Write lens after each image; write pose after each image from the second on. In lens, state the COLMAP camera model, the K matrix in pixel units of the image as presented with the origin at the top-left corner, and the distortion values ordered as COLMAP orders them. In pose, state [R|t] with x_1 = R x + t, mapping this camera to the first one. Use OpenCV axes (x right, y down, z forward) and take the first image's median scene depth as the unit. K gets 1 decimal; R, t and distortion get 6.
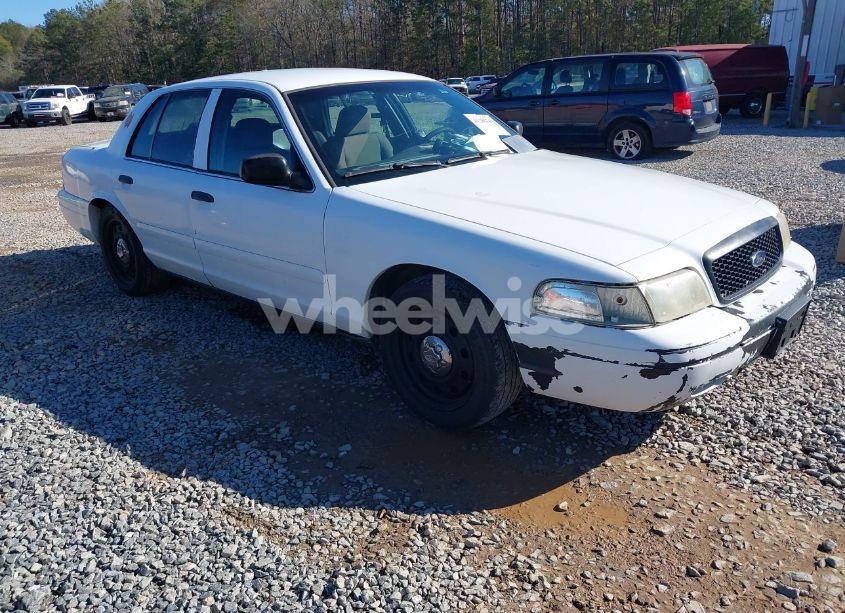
lens RADIAL K [[667.0, 0, 425.0], [0, 667.0, 314.5], [0, 0, 1]] dist [0.024867, -0.033224]
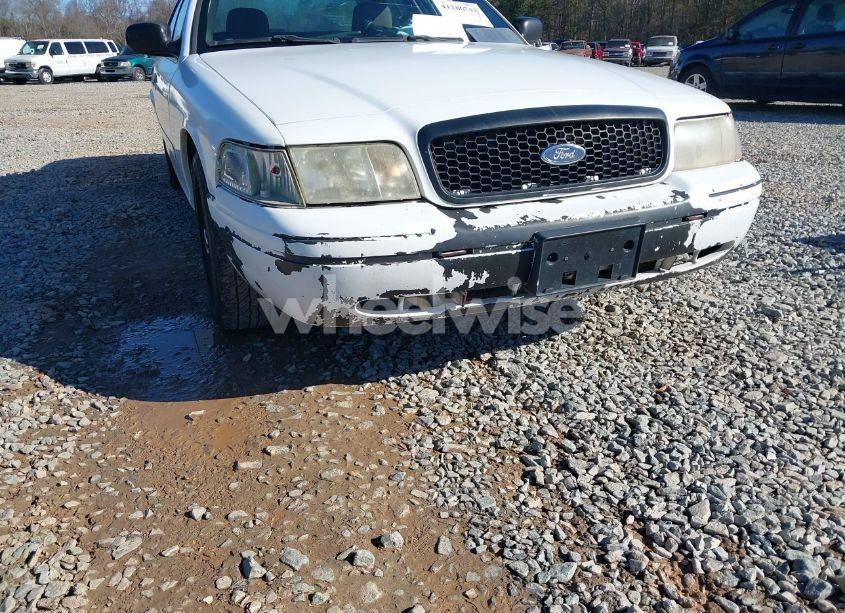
lens RADIAL K [[667.0, 0, 421.1], [0, 667.0, 310.9], [0, 0, 1]] dist [0.024867, -0.033224]
pose [[0.906040, 0.169765, -0.387648, 0.670014], [-0.152905, 0.985453, 0.074183, 0.048326], [0.394602, -0.007940, 0.918818, 0.307019]]
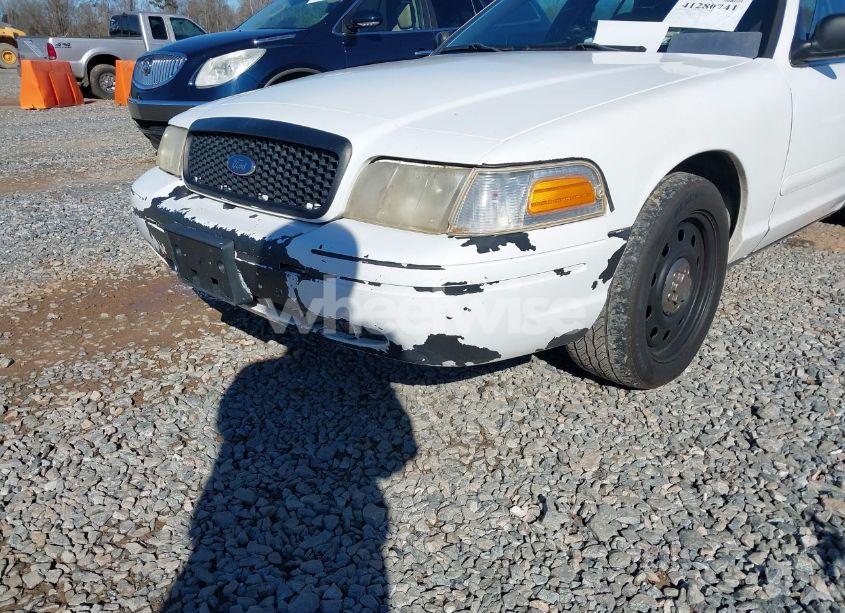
lens RADIAL K [[667.0, 0, 423.5], [0, 667.0, 308.2], [0, 0, 1]] dist [0.024867, -0.033224]
pose [[-0.037683, 0.380057, -0.924195, 1.223055], [-0.332167, 0.867498, 0.370285, -0.284144], [0.942467, 0.320941, 0.093552, 1.182315]]
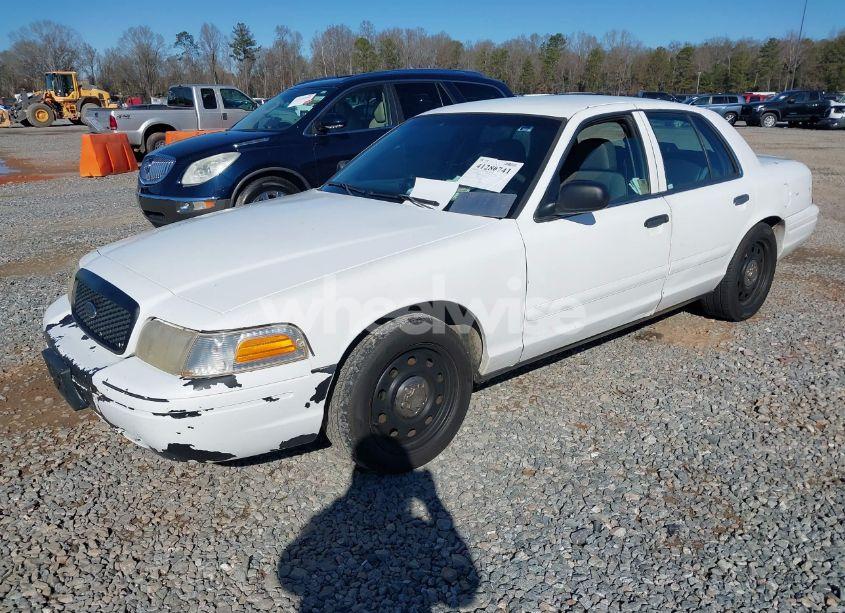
lens RADIAL K [[667.0, 0, 427.3], [0, 667.0, 303.6], [0, 0, 1]] dist [0.024867, -0.033224]
pose [[-0.129984, 0.320754, -0.938201, 1.404083], [-0.311029, 0.885278, 0.345752, -0.612284], [0.941470, 0.336750, -0.015308, 1.515507]]
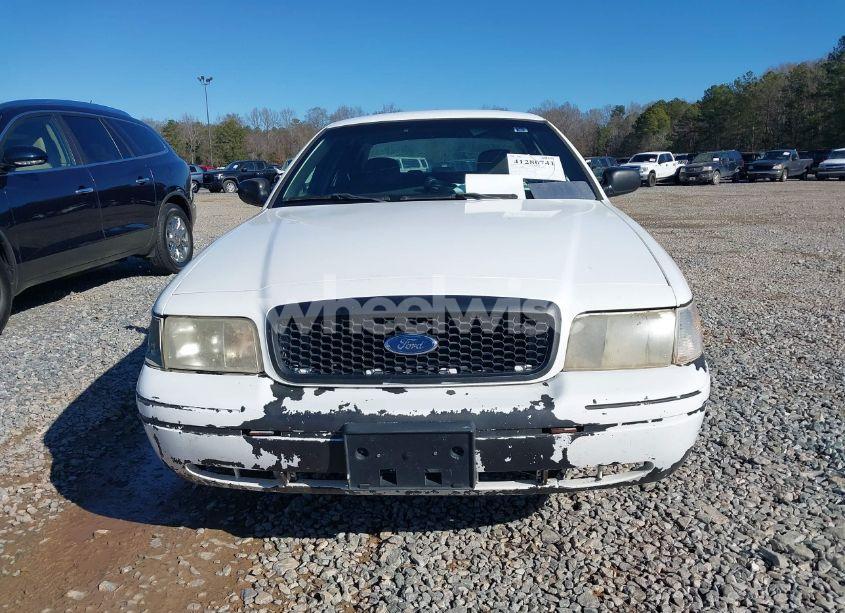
lens RADIAL K [[667.0, 0, 418.3], [0, 667.0, 302.6], [0, 0, 1]] dist [0.024867, -0.033224]
pose [[0.632318, 0.171346, -0.755523, 1.015041], [-0.255152, 0.966884, 0.005737, -0.131950], [0.731486, 0.189146, 0.655097, 0.569829]]
